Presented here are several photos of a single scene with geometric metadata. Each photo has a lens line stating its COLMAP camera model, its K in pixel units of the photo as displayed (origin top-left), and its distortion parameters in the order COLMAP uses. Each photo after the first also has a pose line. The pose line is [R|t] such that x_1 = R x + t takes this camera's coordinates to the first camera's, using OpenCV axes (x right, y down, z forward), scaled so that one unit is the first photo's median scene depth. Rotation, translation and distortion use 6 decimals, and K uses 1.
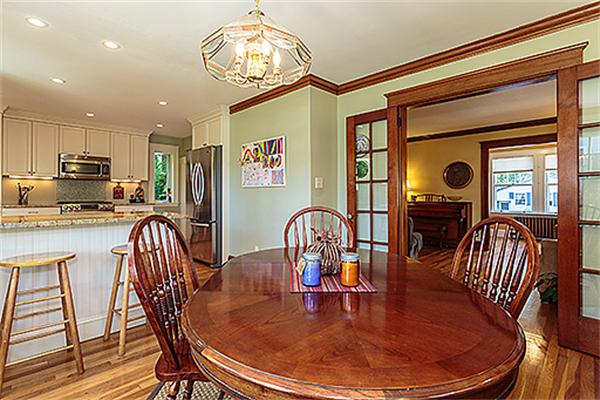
lens RADIAL K [[294.6, 0, 300.8], [0, 294.6, 190.7], [0, 0, 1]] dist [0.011848, 0.000120]
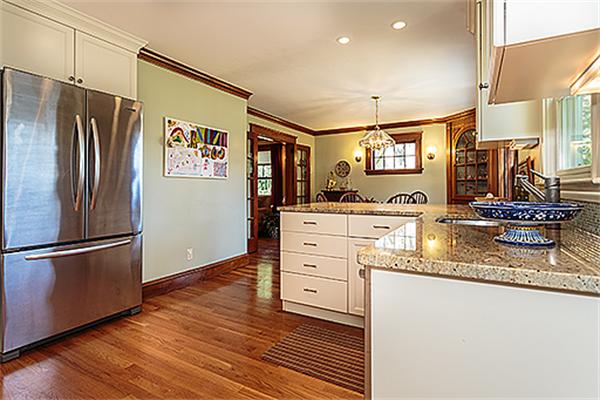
lens RADIAL K [[306.4, 0, 299.0], [0, 306.4, 185.6], [0, 0, 1]] dist [-0.001155, -0.000090]
pose [[-0.249554, 0.007801, 0.968330, -0.901490], [-0.017836, 0.999761, -0.012650, 0.012562], [-0.968197, -0.020428, -0.249355, 0.784464]]
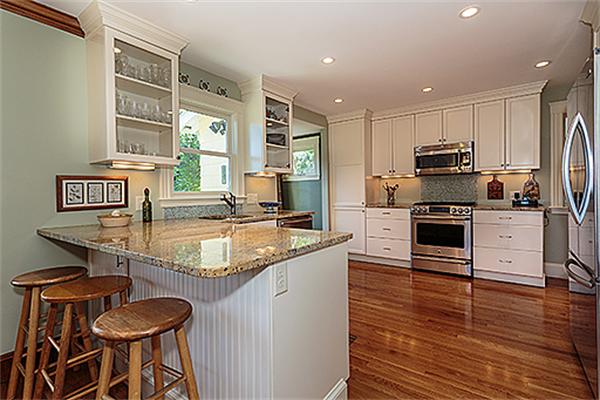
lens RADIAL K [[286.0, 0, 300.5], [0, 286.0, 195.7], [0, 0, 1]] dist [-0.000349, 0.000027]
pose [[0.134998, 0.012783, -0.990763, -0.029308], [0.032647, 0.999316, 0.017342, -0.008567], [0.990308, -0.034687, 0.134488, 0.579429]]
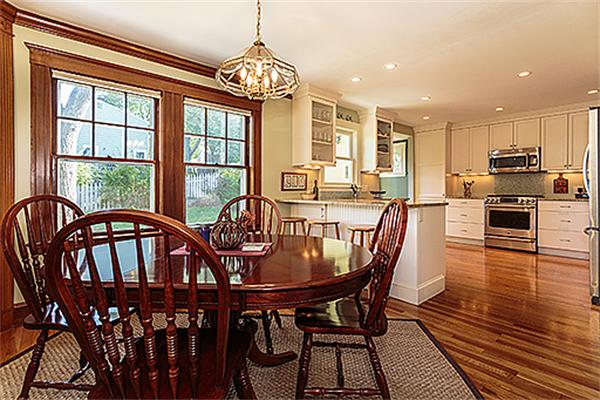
lens RADIAL K [[294.6, 0, 300.8], [0, 294.6, 190.7], [0, 0, 1]] dist [0.011848, 0.000120]
pose [[-0.062643, 0.001101, -0.998035, 0.343767], [0.015678, 0.999877, 0.000119, 0.011529], [0.997913, -0.015640, -0.062652, 0.388688]]
